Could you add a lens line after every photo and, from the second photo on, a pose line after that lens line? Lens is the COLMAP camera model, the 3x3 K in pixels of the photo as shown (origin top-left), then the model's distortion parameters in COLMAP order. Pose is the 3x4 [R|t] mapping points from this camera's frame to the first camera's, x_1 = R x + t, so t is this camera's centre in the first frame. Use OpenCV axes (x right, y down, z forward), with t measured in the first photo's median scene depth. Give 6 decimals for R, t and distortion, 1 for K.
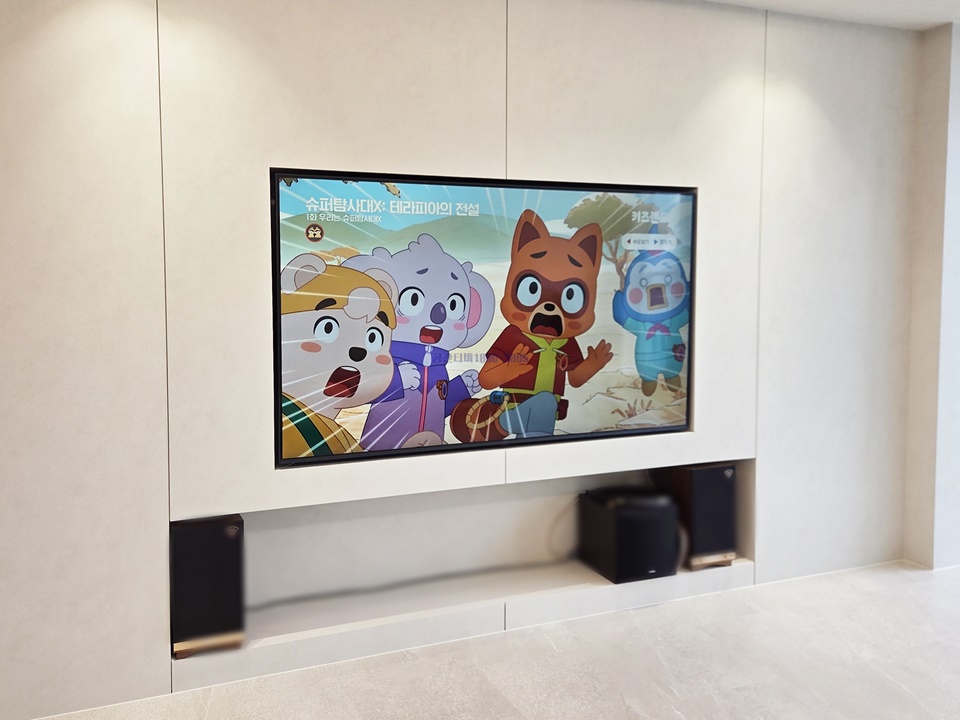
lens RADIAL K [[856.7, 0, 481.8], [0, 856.7, 319.8], [0, 0, 1]] dist [0.043591, -0.009072]
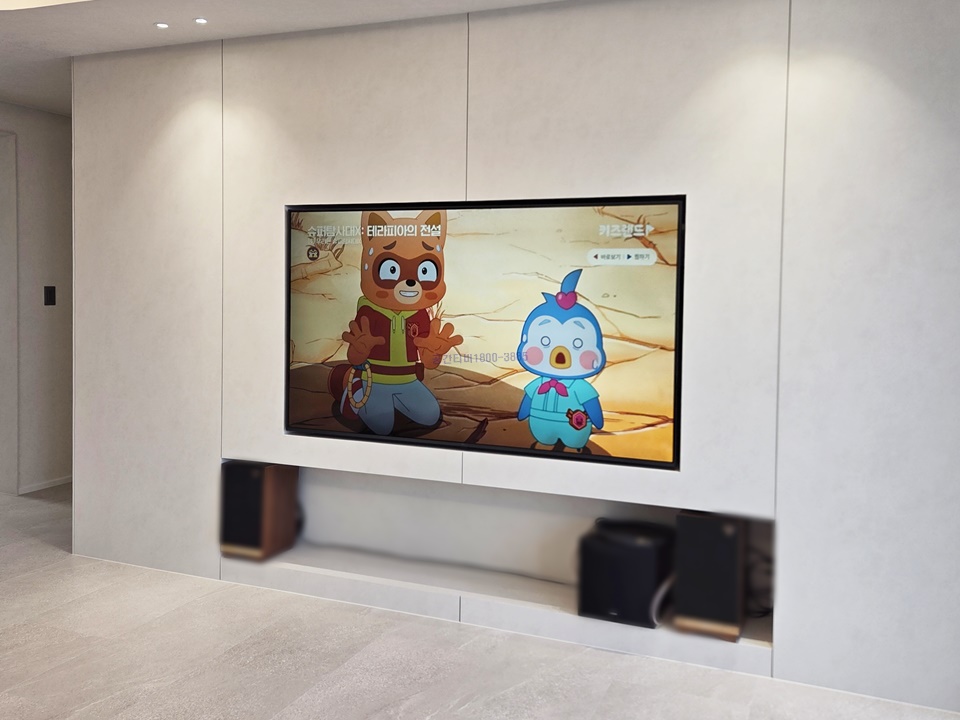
lens RADIAL K [[865.5, 0, 495.2], [0, 865.5, 319.0], [0, 0, 1]] dist [0.046639, -0.020322]
pose [[0.696881, 0.035593, -0.716303, 0.827596], [-0.057491, 0.998326, -0.006325, -0.010216], [0.714879, 0.045589, 0.697760, 0.264544]]
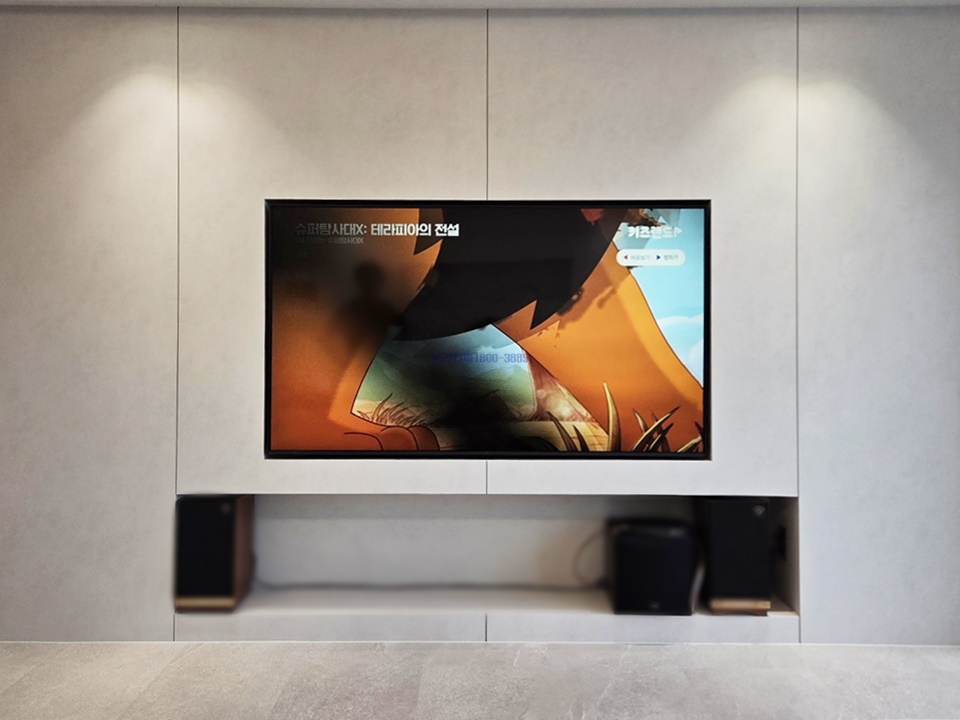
lens RADIAL K [[865.5, 0, 495.2], [0, 865.5, 319.0], [0, 0, 1]] dist [0.046639, -0.020322]
pose [[0.916451, -0.005041, -0.400116, 0.453662], [-0.024433, 0.997350, -0.068529, 0.053042], [0.399401, 0.072580, 0.913899, 0.041934]]
